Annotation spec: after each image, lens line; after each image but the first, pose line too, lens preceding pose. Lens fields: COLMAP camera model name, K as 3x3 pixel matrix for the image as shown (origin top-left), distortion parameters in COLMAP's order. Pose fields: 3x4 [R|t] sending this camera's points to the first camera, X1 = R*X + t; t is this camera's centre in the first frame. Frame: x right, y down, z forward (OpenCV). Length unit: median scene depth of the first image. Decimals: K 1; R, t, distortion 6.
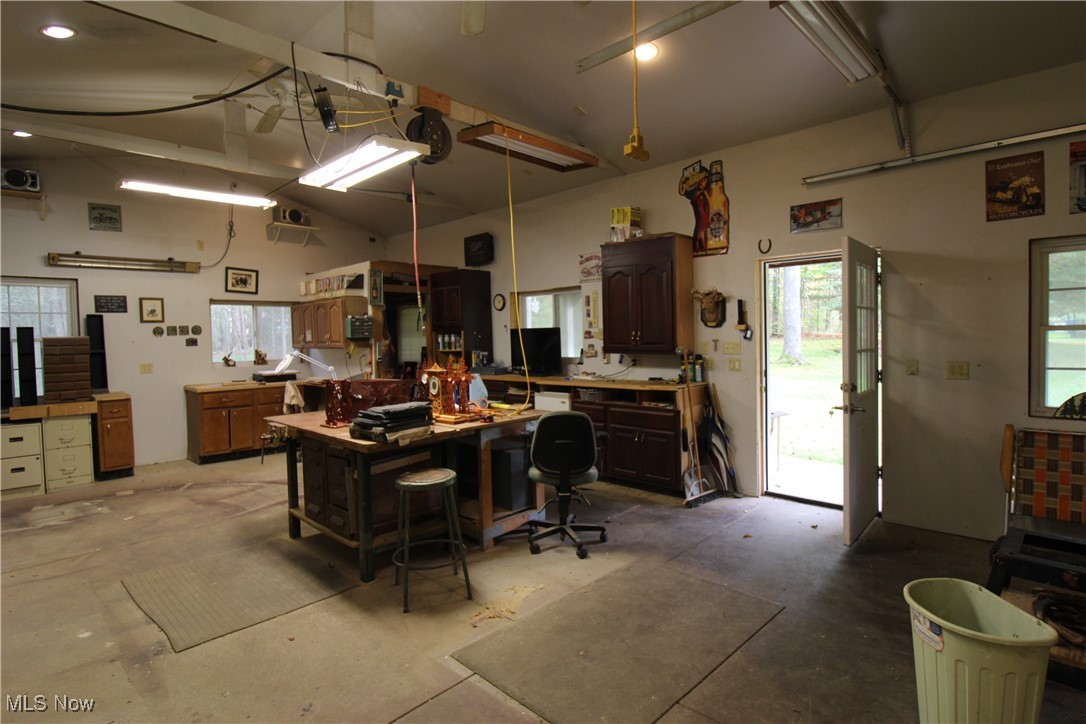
lens RADIAL K [[553.1, 0, 547.4], [0, 553.1, 355.8], [0, 0, 1]] dist [-0.017051, -0.001604]
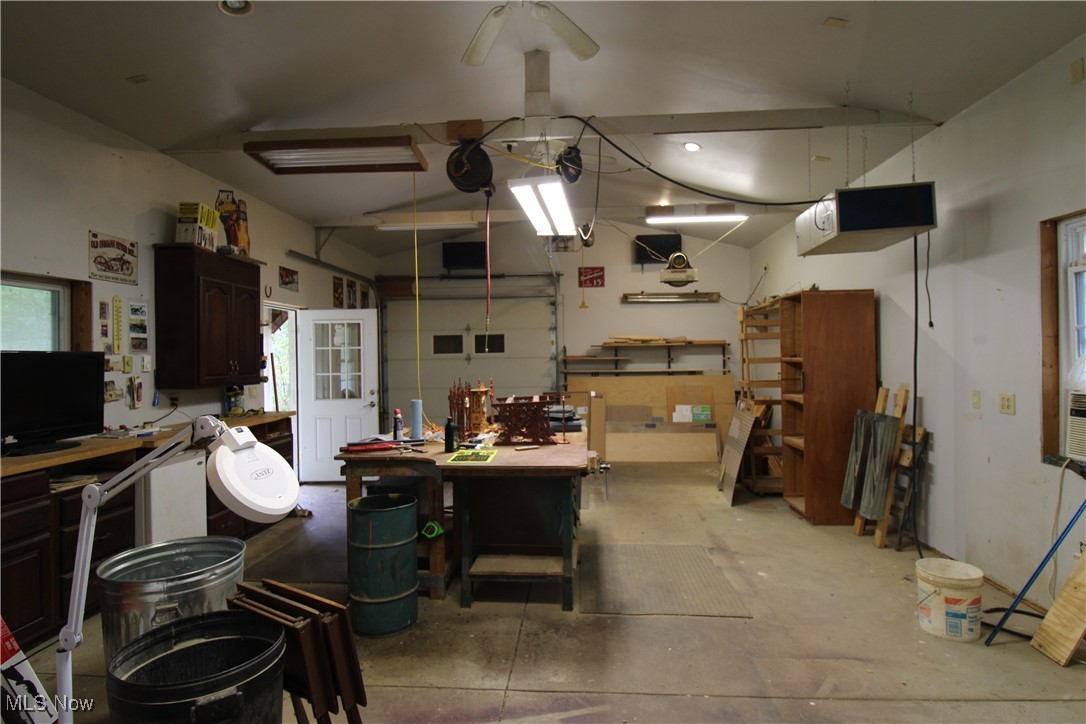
lens RADIAL K [[553.1, 0, 547.4], [0, 553.1, 355.8], [0, 0, 1]] dist [-0.017051, -0.001604]
pose [[-0.636936, 0.030785, 0.770302, -1.017571], [0.054074, 0.998525, 0.004806, -0.035028], [-0.769018, 0.044714, -0.637661, 1.449029]]
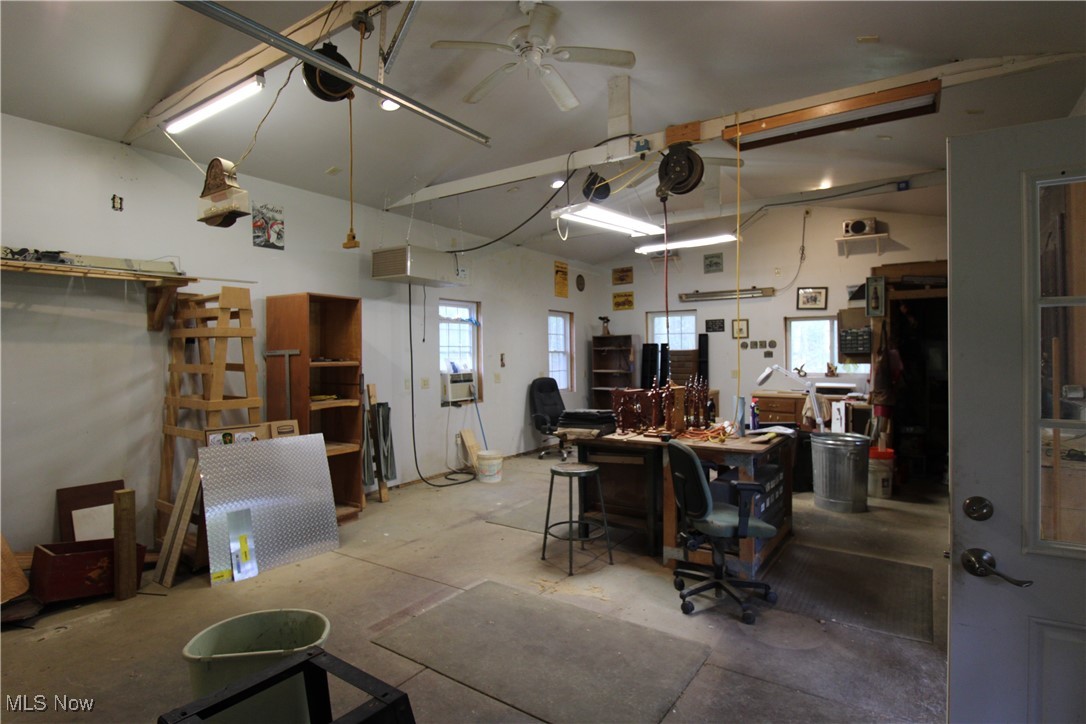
lens RADIAL K [[553.1, 0, 547.4], [0, 553.1, 355.8], [0, 0, 1]] dist [-0.017051, -0.001604]
pose [[0.169491, 0.020286, -0.985323, 0.738595], [-0.033895, 0.999317, 0.014744, -0.037695], [0.984949, 0.030898, 0.170063, 0.527608]]
